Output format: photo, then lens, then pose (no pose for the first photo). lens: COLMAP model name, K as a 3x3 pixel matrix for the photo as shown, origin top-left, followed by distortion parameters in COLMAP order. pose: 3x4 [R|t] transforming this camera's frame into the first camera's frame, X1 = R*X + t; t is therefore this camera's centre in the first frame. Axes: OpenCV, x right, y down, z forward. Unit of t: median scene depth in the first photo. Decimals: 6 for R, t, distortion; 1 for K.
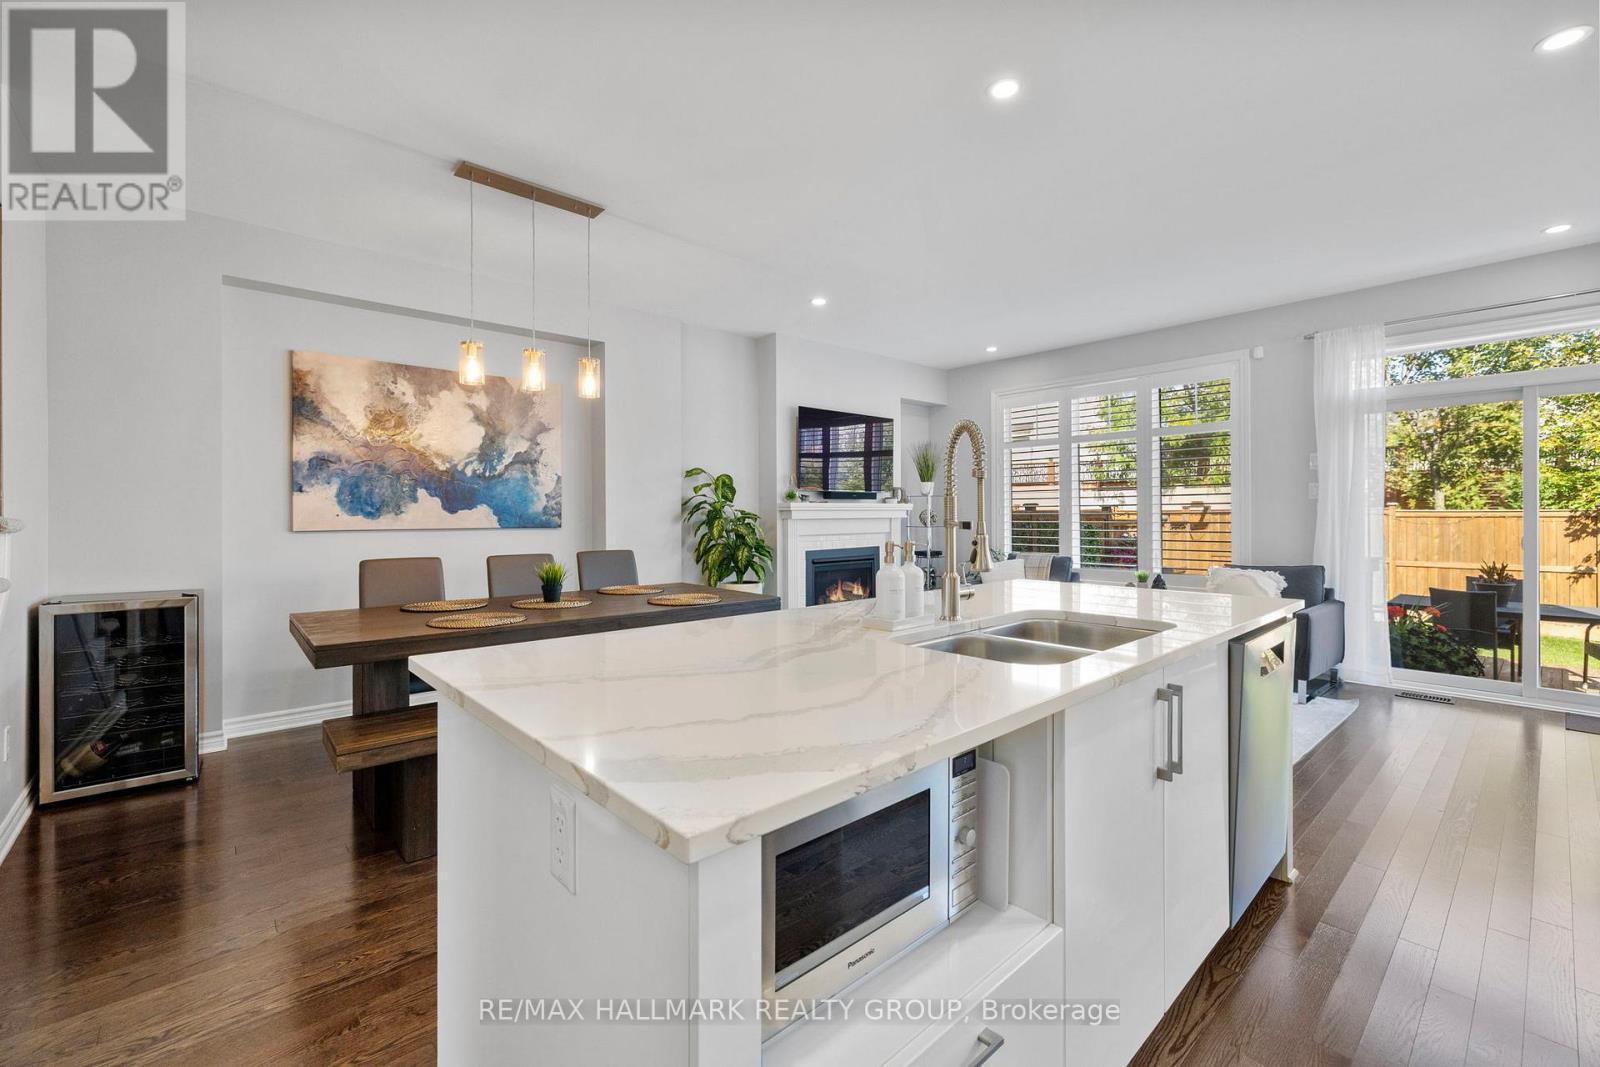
lens RADIAL K [[675.2, 0, 809.9], [0, 675.2, 512.1], [0, 0, 1]] dist [-0.002871, 0.001271]
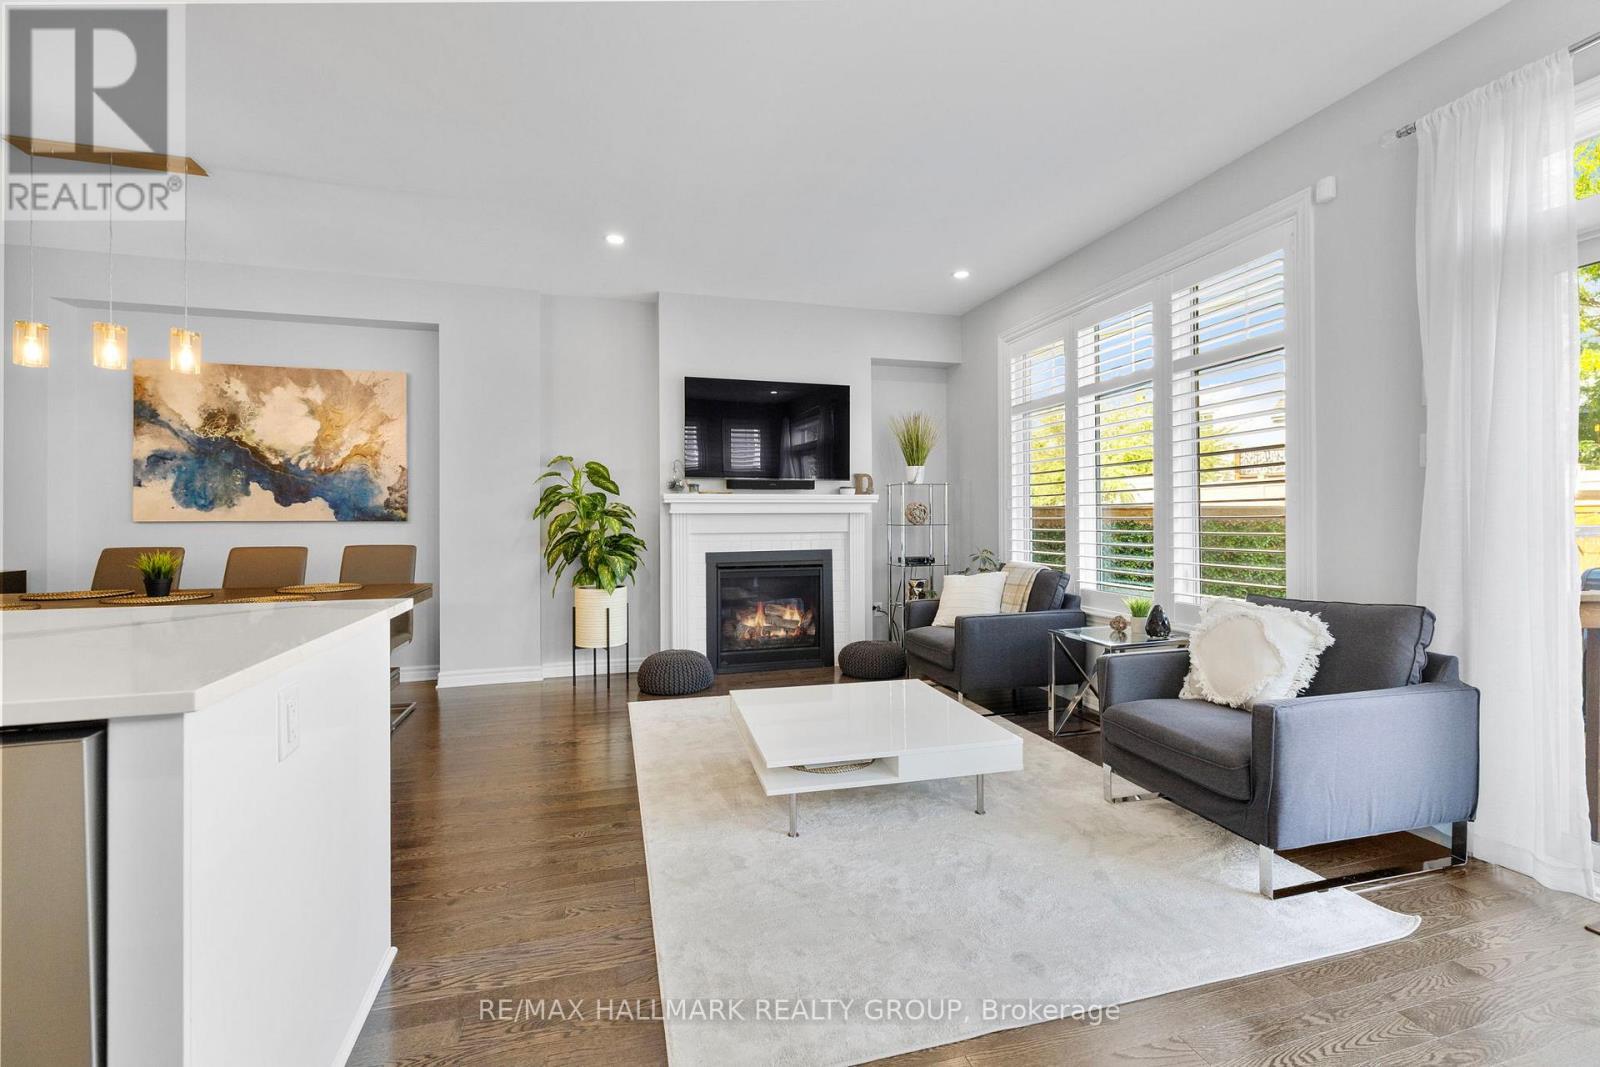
lens RADIAL K [[675.2, 0, 806.7], [0, 675.2, 515.2], [0, 0, 1]] dist [-0.002871, 0.001271]
pose [[0.899675, -0.001033, -0.436559, 0.577489], [0.001187, 0.999999, 0.000079, 0.015212], [0.436559, -0.000589, 0.899676, 0.388129]]
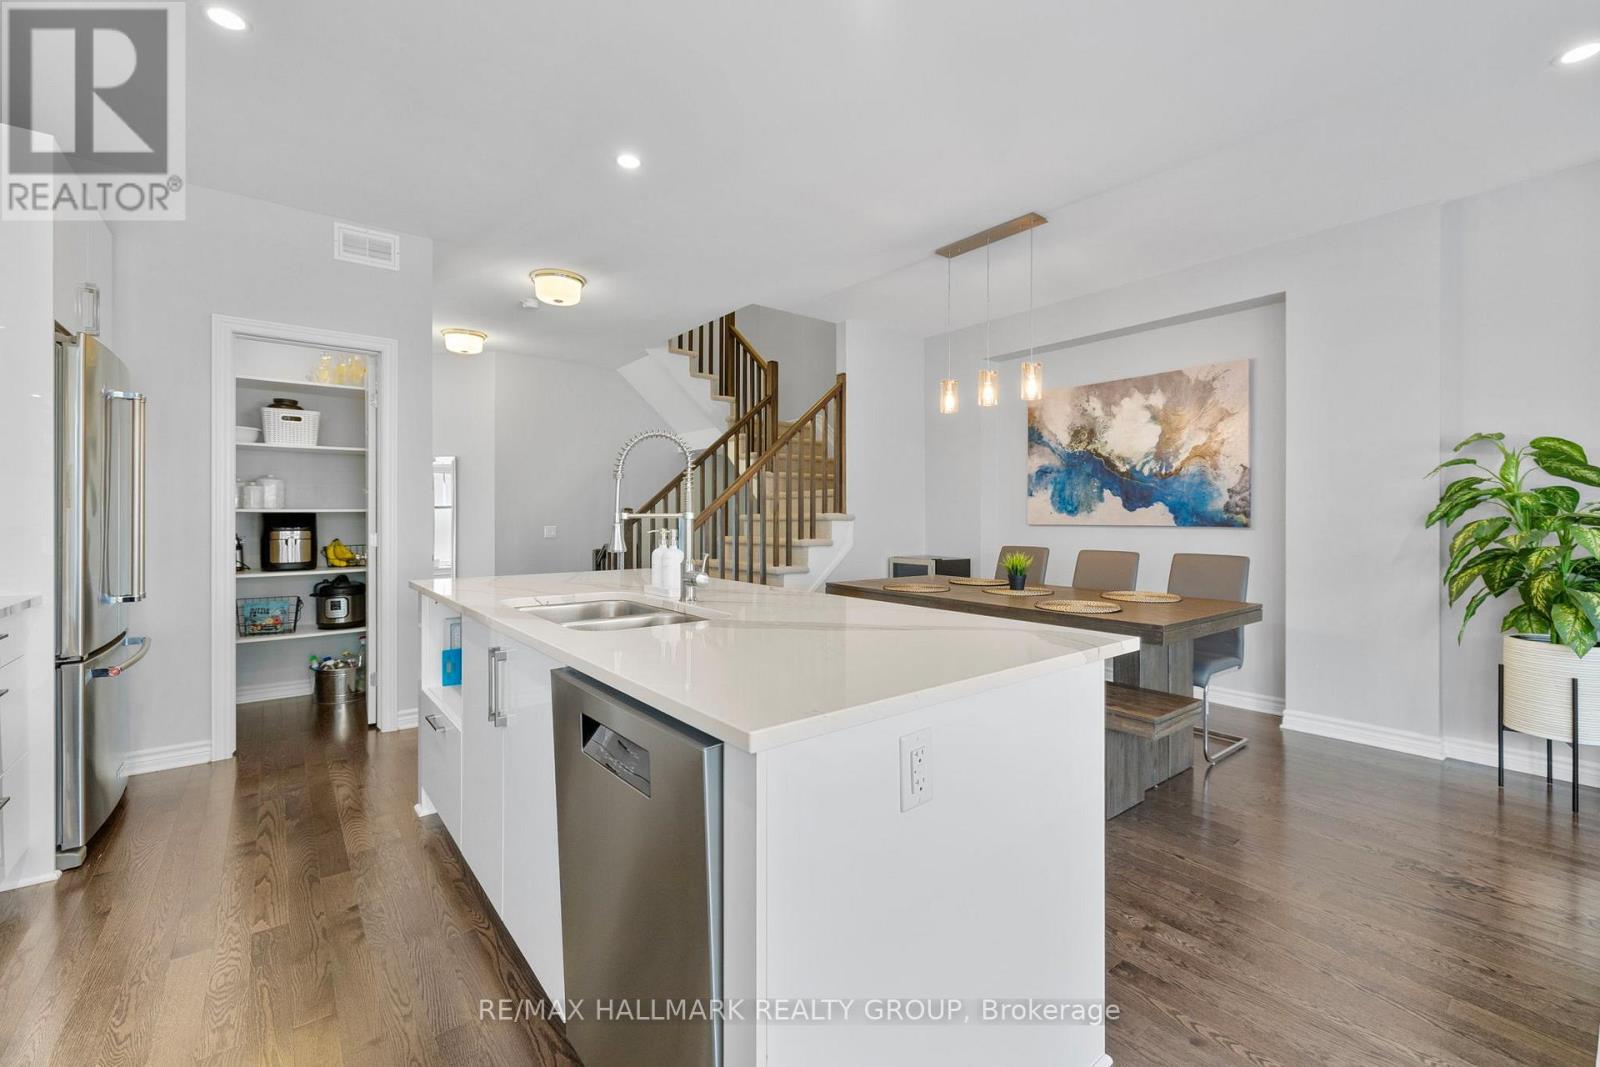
lens RADIAL K [[675.2, 0, 801.3], [0, 675.2, 518.8], [0, 0, 1]] dist [-0.002871, 0.001271]
pose [[-0.068414, 0.006439, -0.997636, 0.526331], [0.003353, 0.999975, 0.006224, 0.005060], [0.997651, -0.002919, -0.068434, 0.504129]]
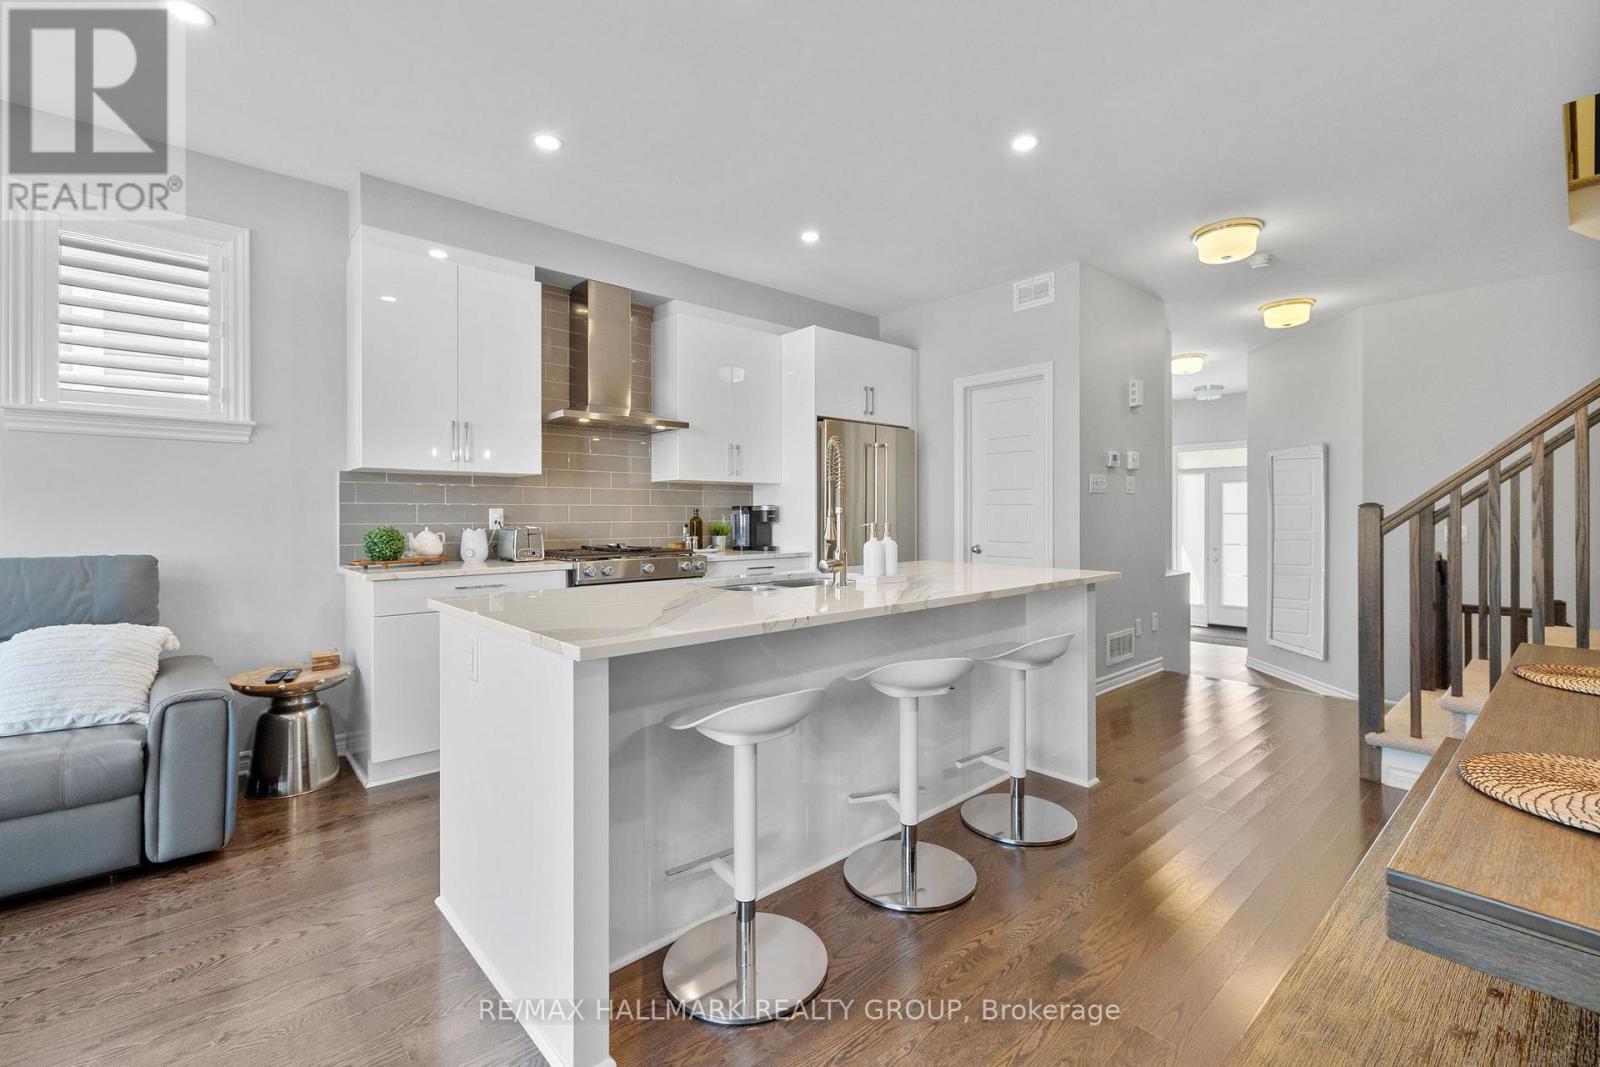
lens RADIAL K [[675.2, 0, 793.1], [0, 675.2, 529.5], [0, 0, 1]] dist [-0.002871, 0.001271]
pose [[-0.999968, 0.007428, -0.002881, 0.130957], [0.007395, 0.999907, 0.011495, 0.017364], [0.002966, 0.011474, -0.999930, 0.909098]]
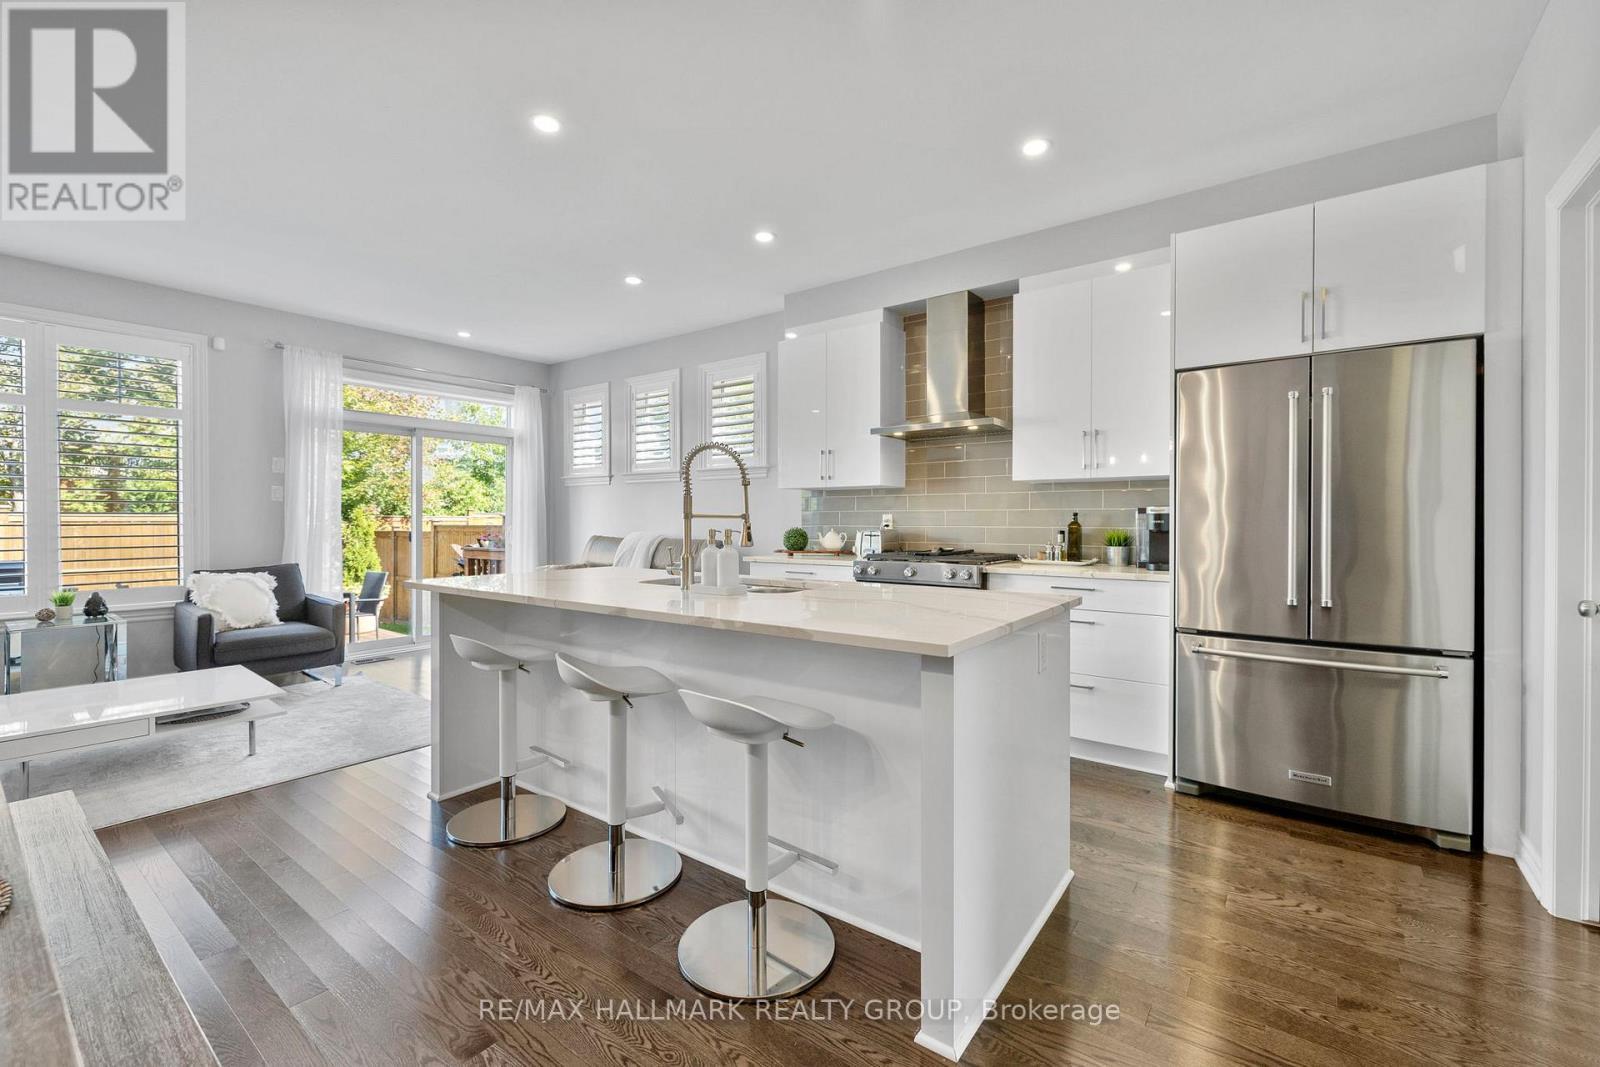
lens RADIAL K [[675.2, 0, 789.8], [0, 675.2, 528.8], [0, 0, 1]] dist [-0.002871, 0.001271]
pose [[-0.186142, -0.010203, 0.982470, -0.447047], [-0.003442, 0.999947, 0.009732, 0.010850], [-0.982517, -0.001570, -0.186167, 0.424989]]
